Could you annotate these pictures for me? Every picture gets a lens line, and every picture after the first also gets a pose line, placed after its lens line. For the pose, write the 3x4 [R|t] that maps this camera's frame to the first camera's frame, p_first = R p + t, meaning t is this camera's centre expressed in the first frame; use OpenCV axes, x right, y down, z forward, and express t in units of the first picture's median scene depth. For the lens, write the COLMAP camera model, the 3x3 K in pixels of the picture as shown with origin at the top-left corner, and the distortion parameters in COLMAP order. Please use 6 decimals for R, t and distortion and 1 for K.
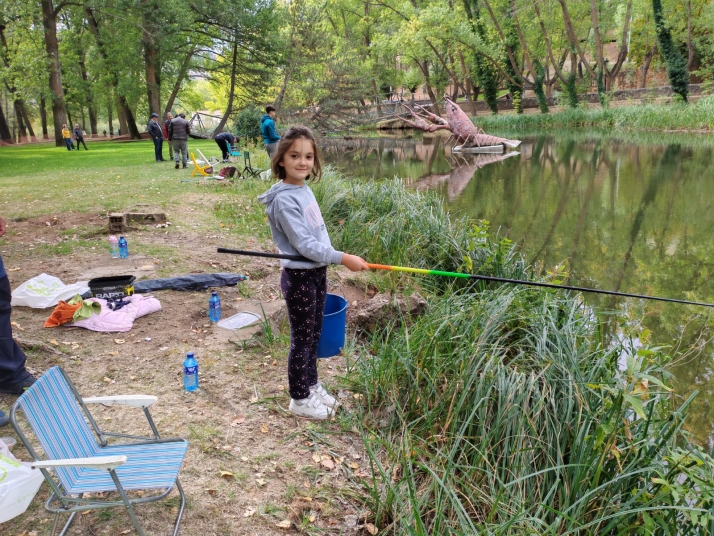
lens RADIAL K [[532.3, 0, 352.3], [0, 532.3, 270.6], [0, 0, 1]] dist [0.046933, -0.019530]
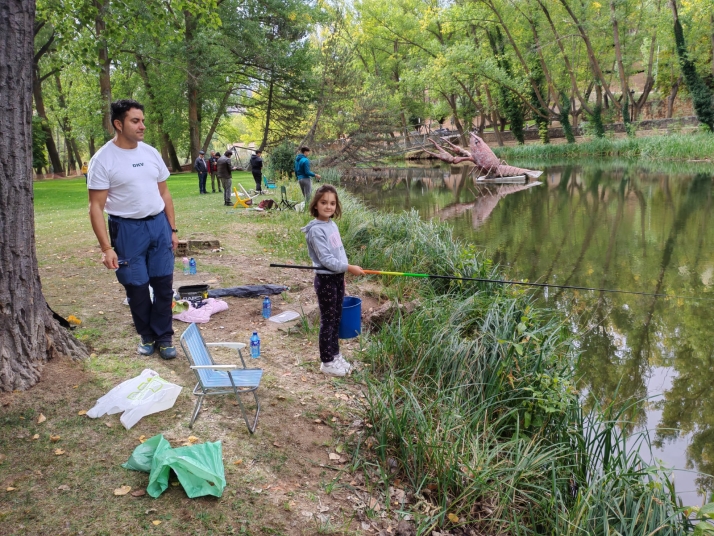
lens RADIAL K [[532.3, 0, 351.5], [0, 532.3, 264.5], [0, 0, 1]] dist [0.046933, -0.019530]
pose [[0.998351, 0.002518, -0.057344, 0.002674], [-0.006109, 0.998023, -0.062546, 0.002844], [0.057073, 0.062794, 0.996393, -0.024487]]
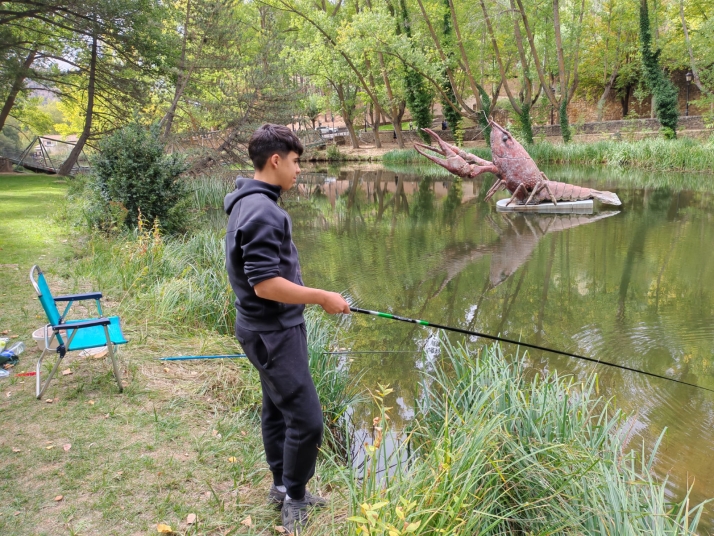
lens RADIAL K [[530.6, 0, 356.5], [0, 530.6, 263.0], [0, 0, 1]] dist [0.042123, 0.005033]
pose [[0.972270, -0.033157, 0.231499, -0.060112], [0.048139, 0.997075, -0.059368, -0.079011], [-0.228853, 0.068866, 0.971022, 0.272075]]
